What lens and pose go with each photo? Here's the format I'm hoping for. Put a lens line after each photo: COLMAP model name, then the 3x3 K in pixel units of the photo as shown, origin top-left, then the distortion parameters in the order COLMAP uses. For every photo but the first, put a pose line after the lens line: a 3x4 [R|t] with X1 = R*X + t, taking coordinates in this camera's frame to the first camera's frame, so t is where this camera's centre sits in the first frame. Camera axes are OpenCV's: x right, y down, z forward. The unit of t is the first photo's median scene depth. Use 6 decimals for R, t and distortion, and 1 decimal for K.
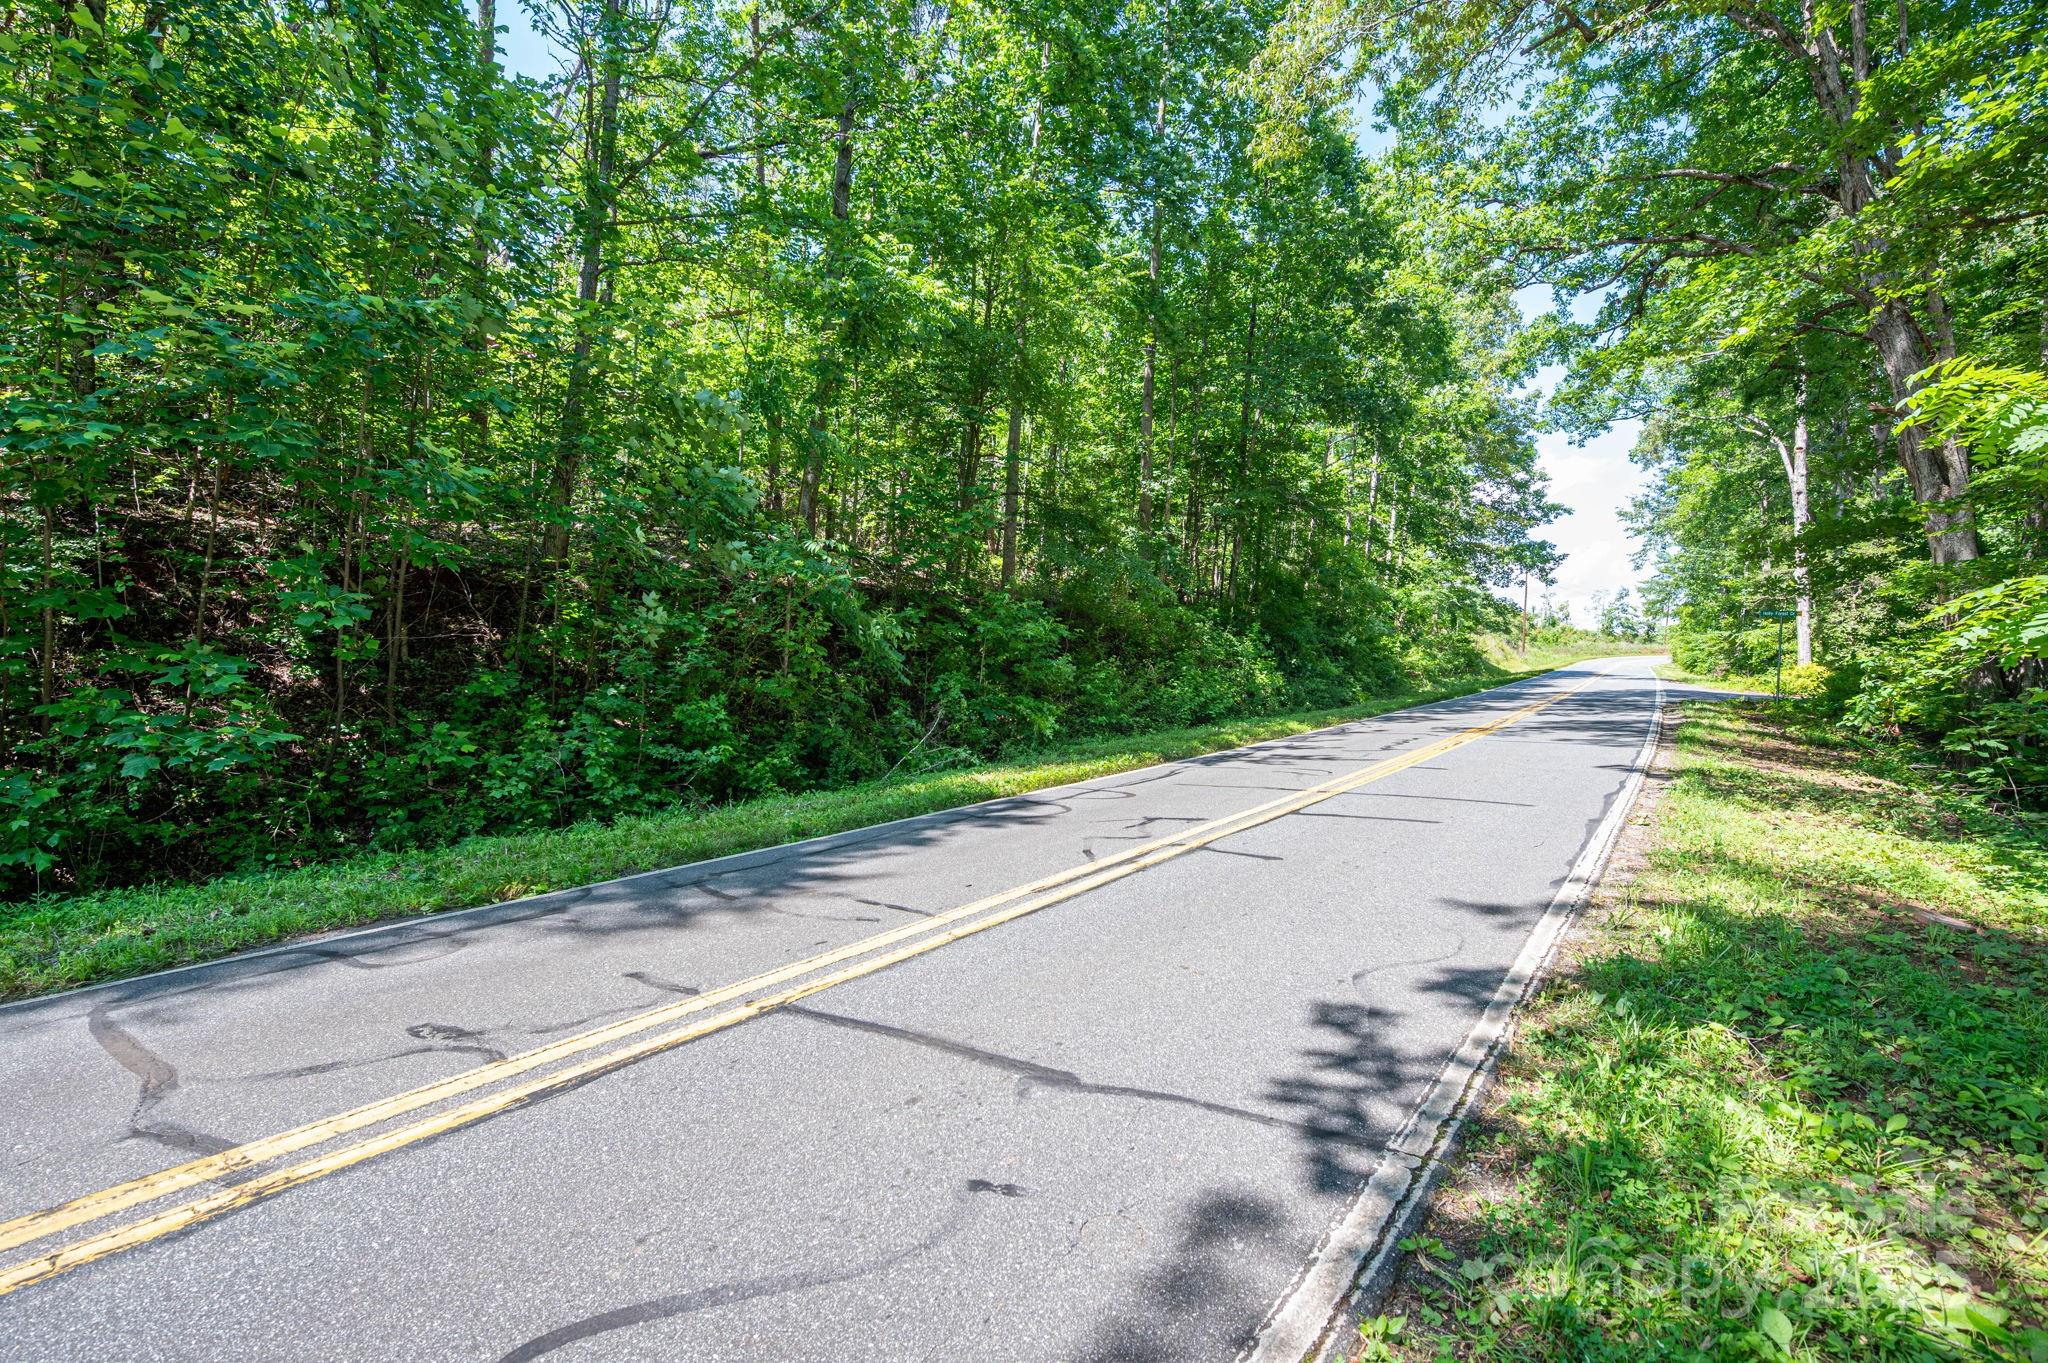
lens RADIAL K [[943.1, 0, 1011.9], [0, 943.1, 678.4], [0, 0, 1]] dist [-0.005056, -0.000476]
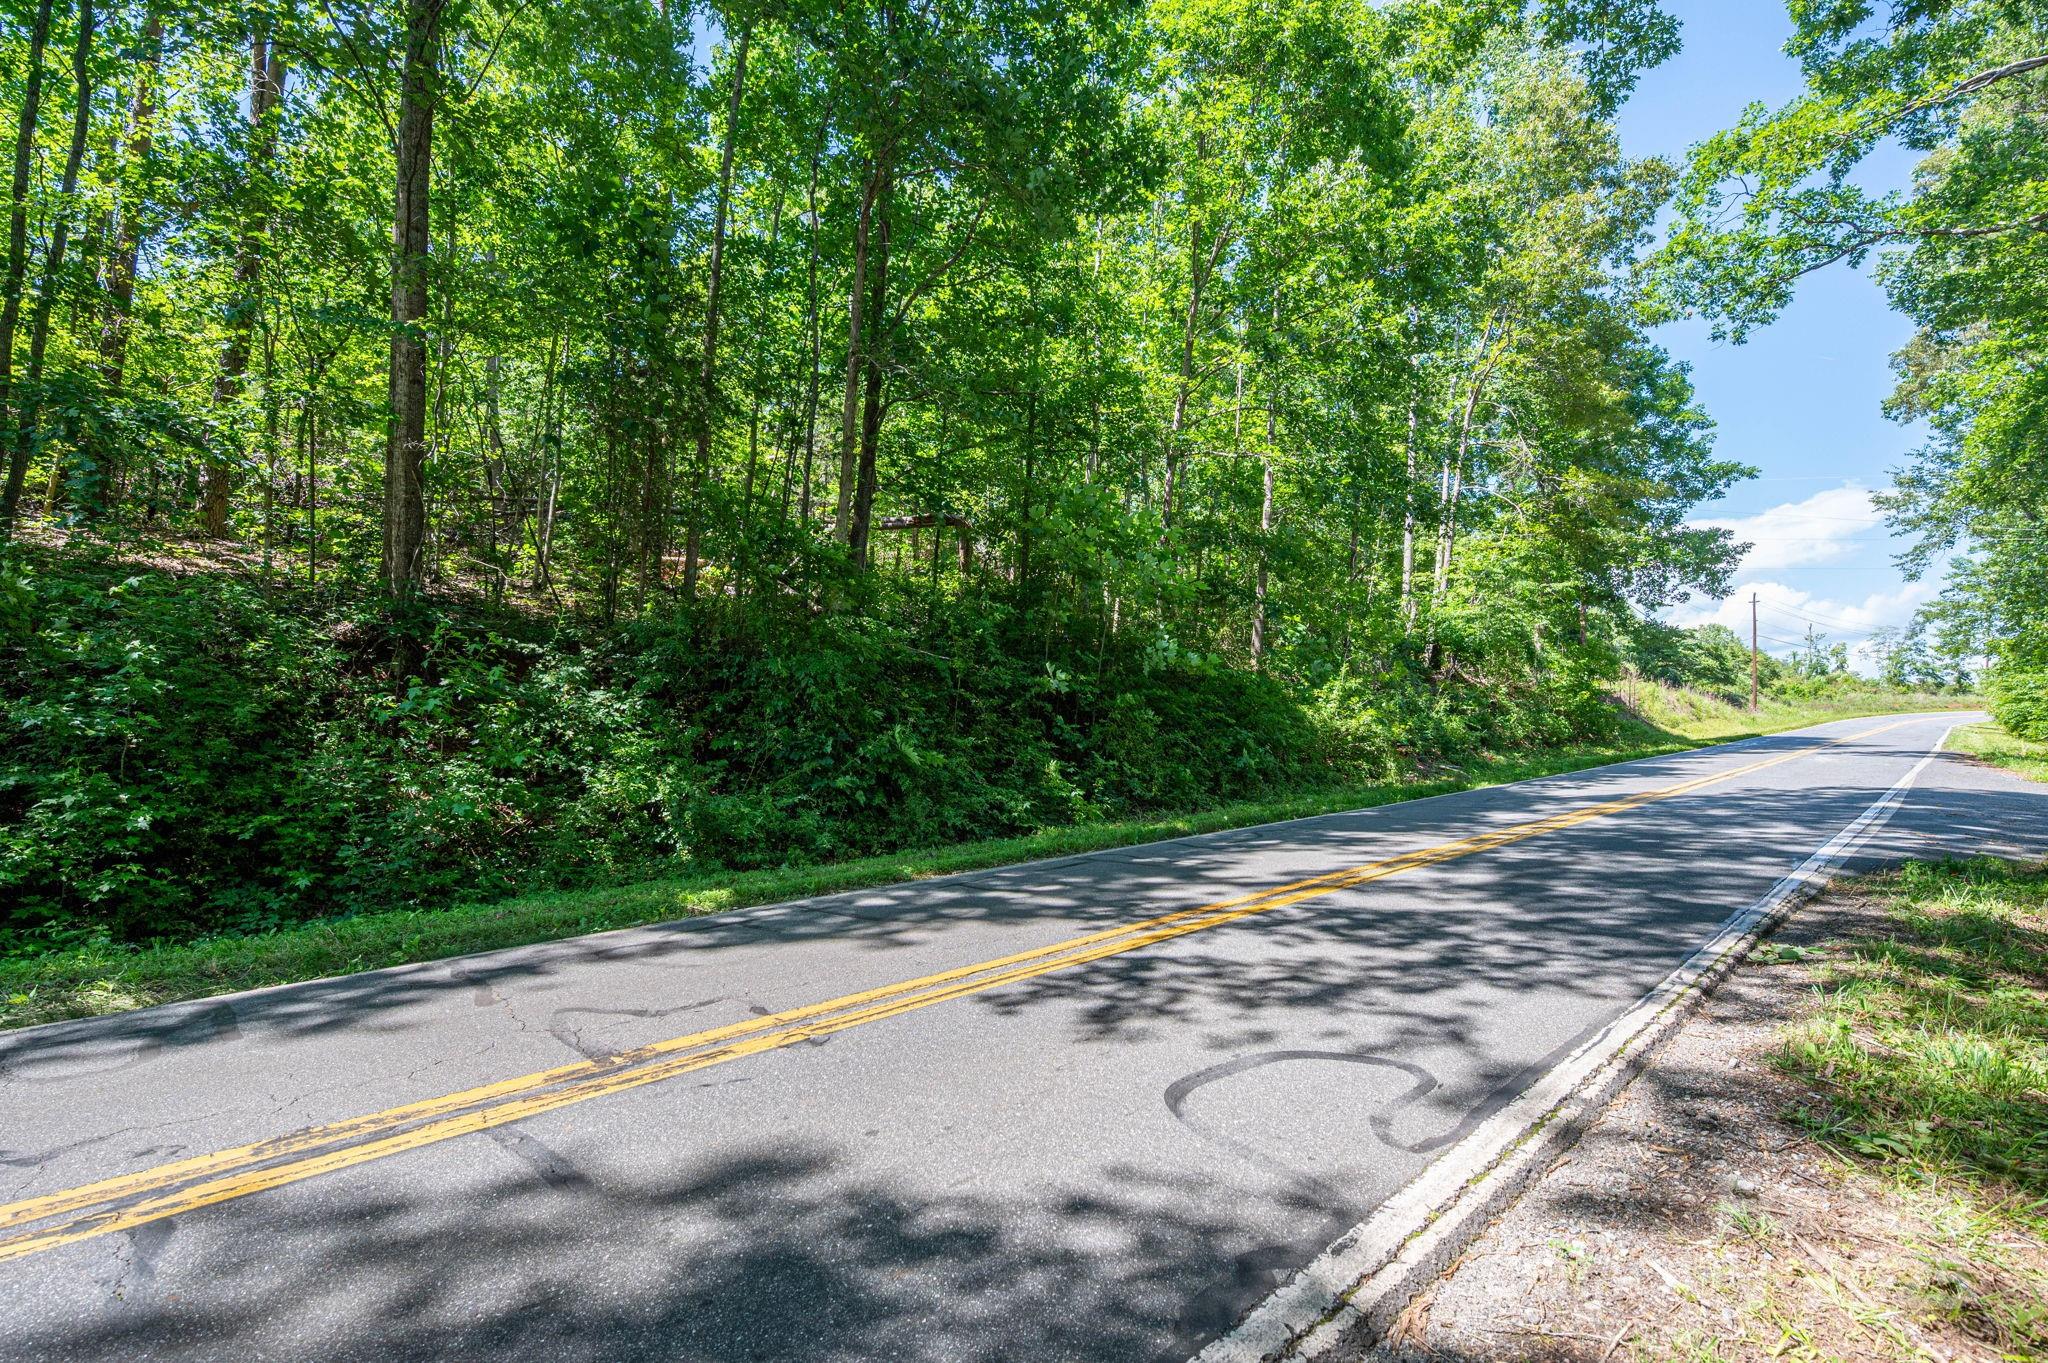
lens RADIAL K [[943.1, 0, 1011.9], [0, 943.1, 678.4], [0, 0, 1]] dist [-0.005056, -0.000476]
pose [[0.978622, -0.019171, -0.204770, 0.185086], [0.004859, 0.997523, -0.070167, -0.004054], [0.205608, 0.067672, 0.976292, 0.238257]]
